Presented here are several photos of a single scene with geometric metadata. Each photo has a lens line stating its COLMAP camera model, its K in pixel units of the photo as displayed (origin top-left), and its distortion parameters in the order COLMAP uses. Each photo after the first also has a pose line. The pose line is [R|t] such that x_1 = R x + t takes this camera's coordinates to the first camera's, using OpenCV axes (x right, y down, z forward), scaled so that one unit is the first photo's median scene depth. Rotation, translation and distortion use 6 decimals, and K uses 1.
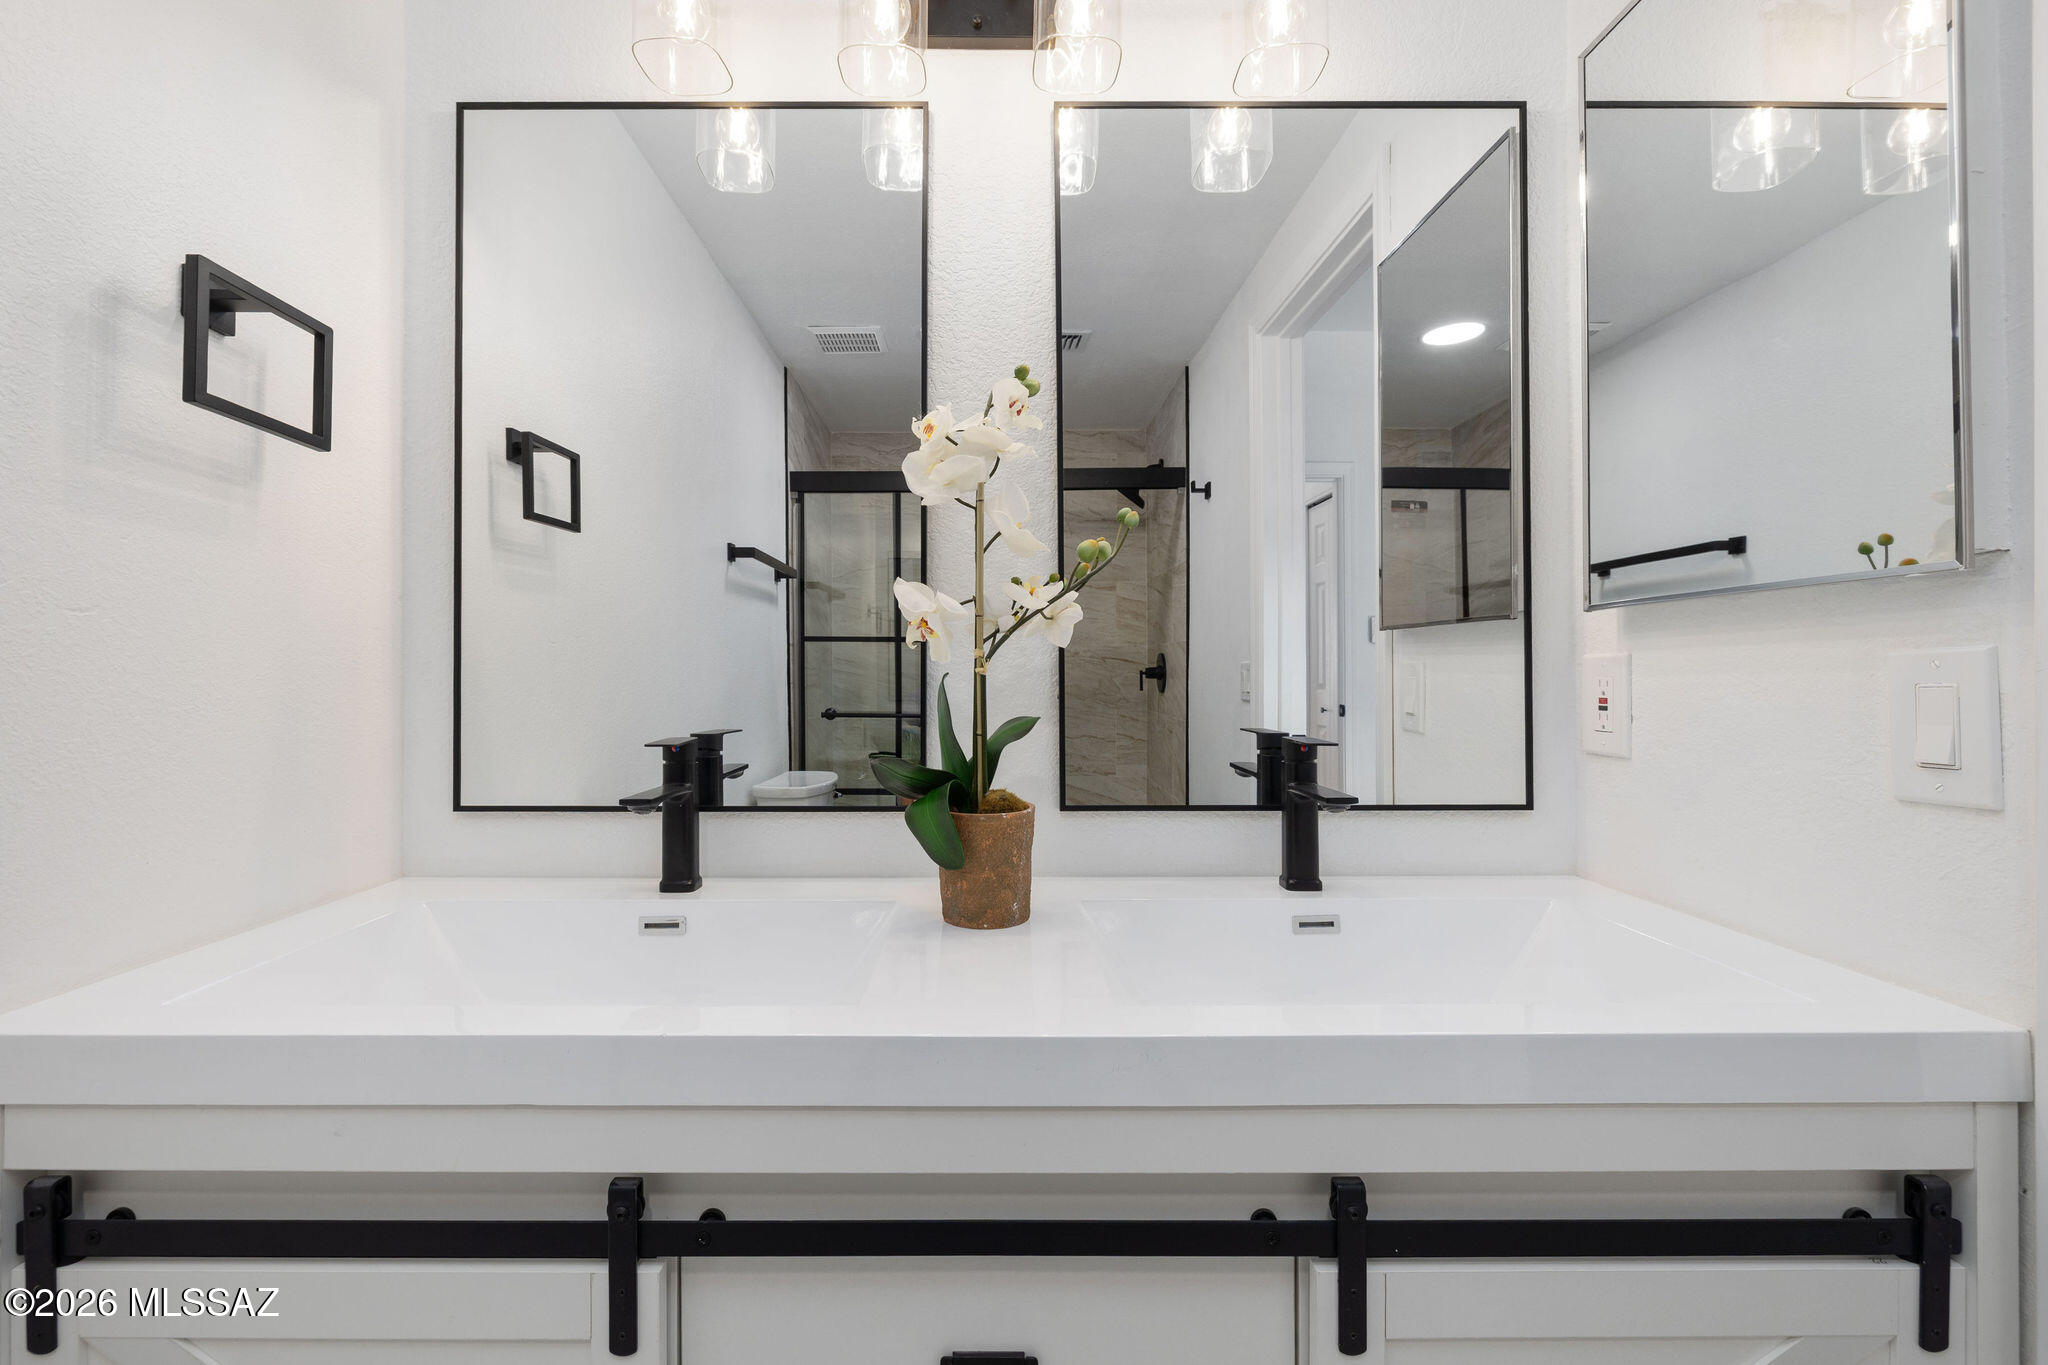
lens RADIAL K [[867.5, 0, 1006.8], [0, 867.5, 684.1], [0, 0, 1]] dist [-0.001901, -0.000025]
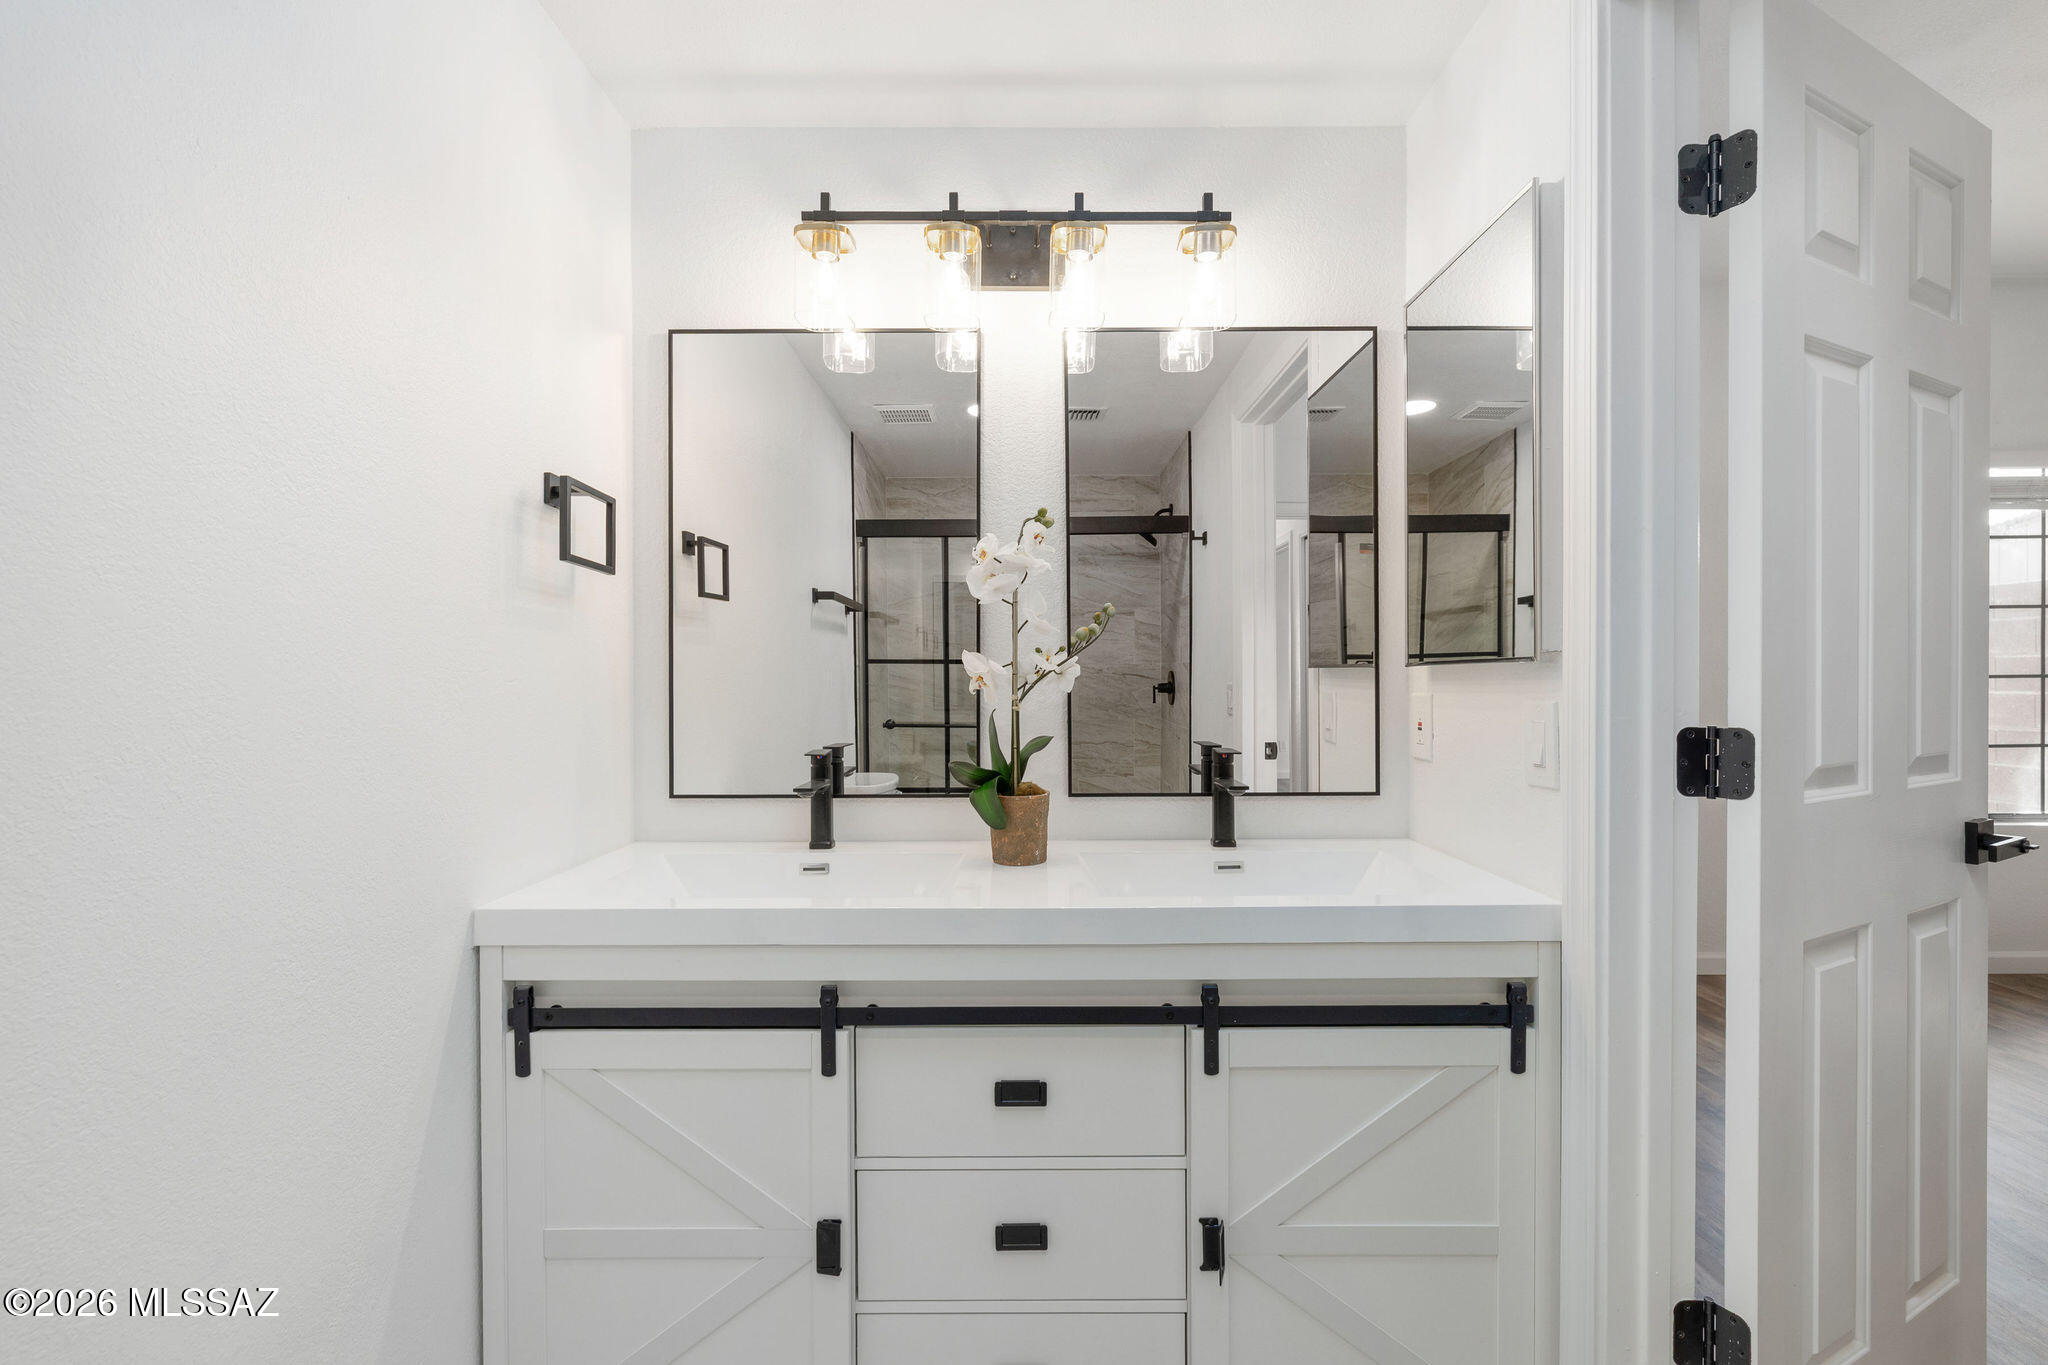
lens RADIAL K [[867.5, 0, 1037.2], [0, 867.5, 684.9], [0, 0, 1]] dist [-0.001901, -0.000025]
pose [[0.999962, -0.003485, -0.007991, 0.020550], [0.003467, 0.999992, -0.002207, -0.049969], [0.007999, 0.002179, 0.999966, -0.557013]]
